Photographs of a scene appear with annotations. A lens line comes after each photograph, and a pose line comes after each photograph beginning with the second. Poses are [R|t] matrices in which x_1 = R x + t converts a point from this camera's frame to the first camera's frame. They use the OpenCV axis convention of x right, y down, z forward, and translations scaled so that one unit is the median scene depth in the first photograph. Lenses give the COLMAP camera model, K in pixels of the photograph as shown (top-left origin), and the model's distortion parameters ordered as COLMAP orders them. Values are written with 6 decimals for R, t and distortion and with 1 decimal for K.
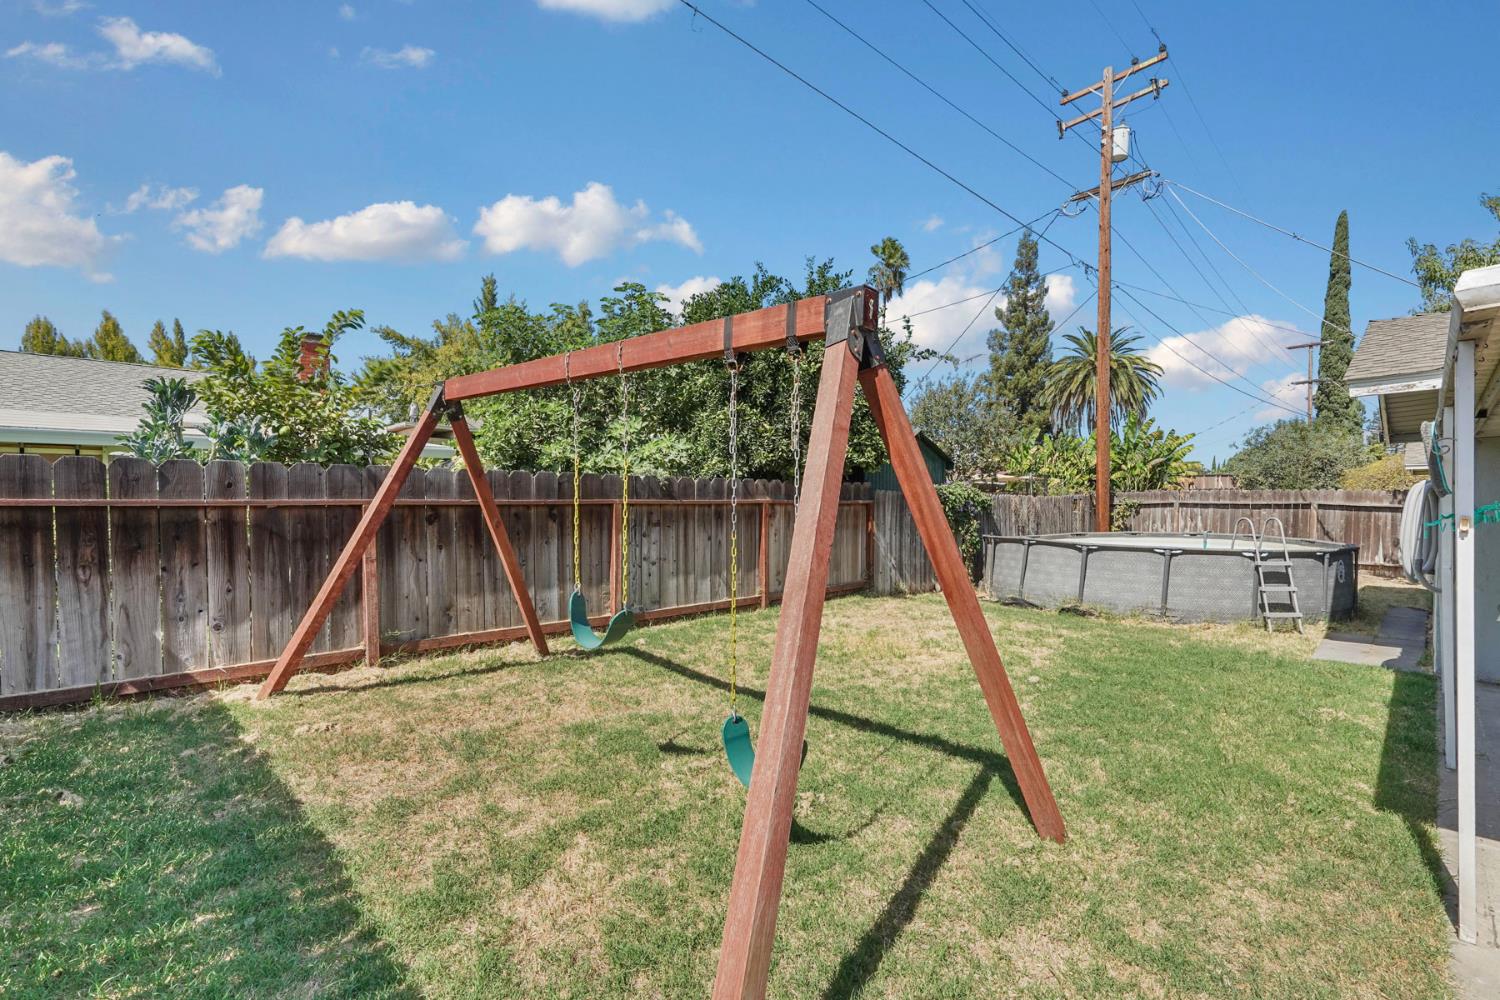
lens RADIAL K [[673.7, 0, 752.3], [0, 673.7, 524.7], [0, 0, 1]] dist [-0.004722, -0.000225]
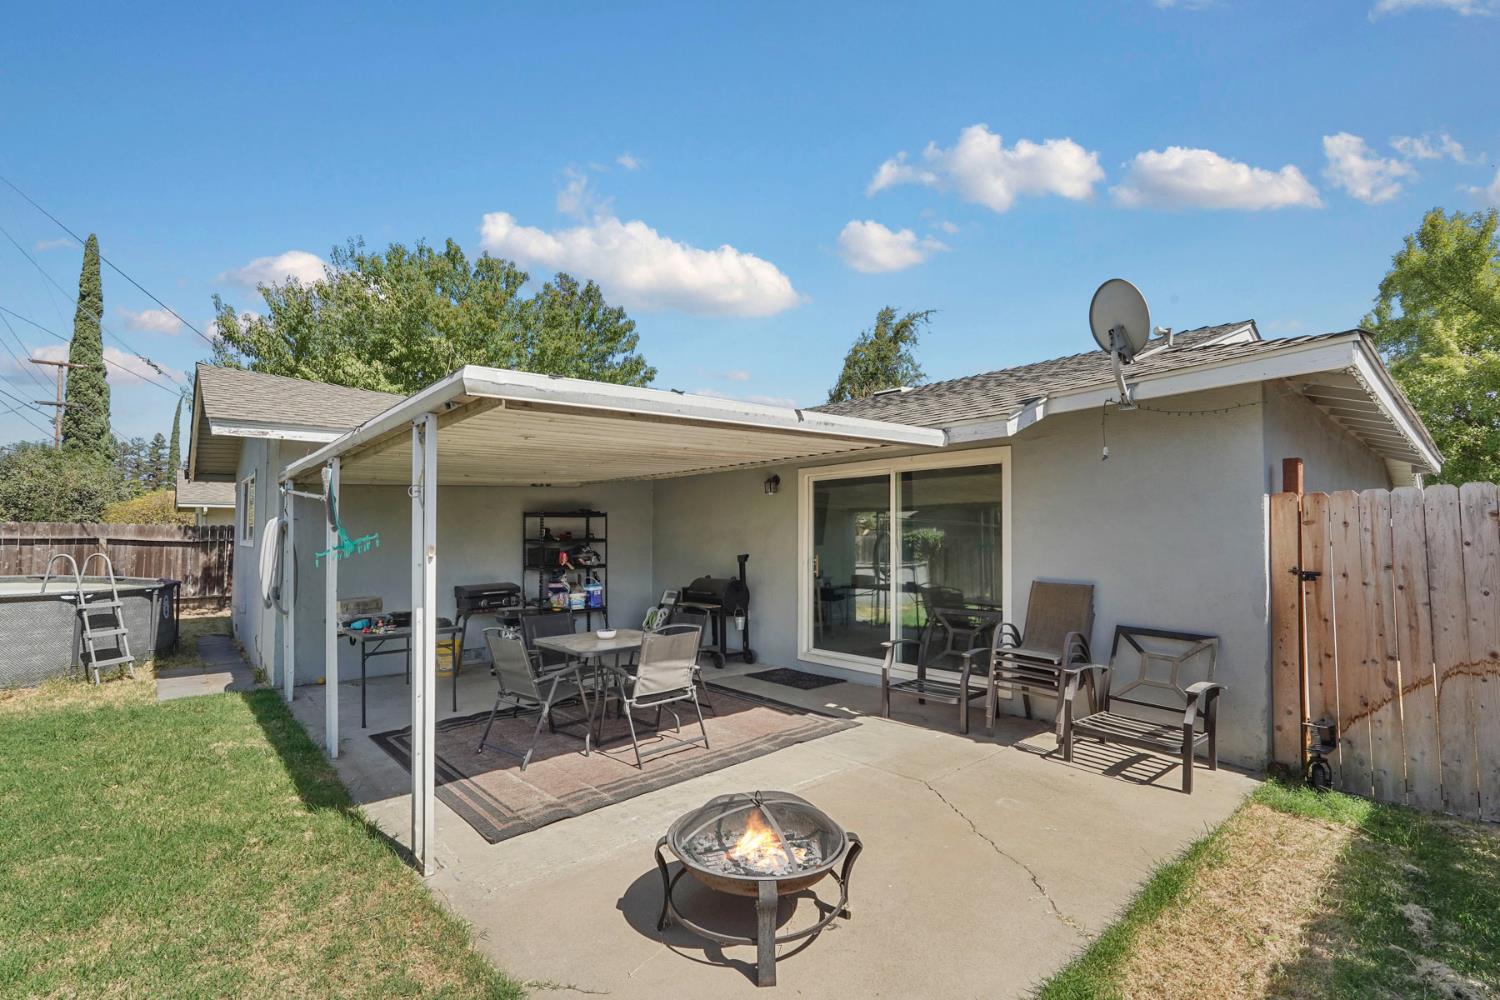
lens RADIAL K [[675.1, 0, 748.8], [0, 675.1, 520.0], [0, 0, 1]] dist [0.002796, 0.000801]
pose [[0.065472, 0.030032, 0.997402, -0.062045], [0.029871, 0.999040, -0.032042, -0.000537], [-0.997407, 0.031891, 0.064512, 0.082592]]
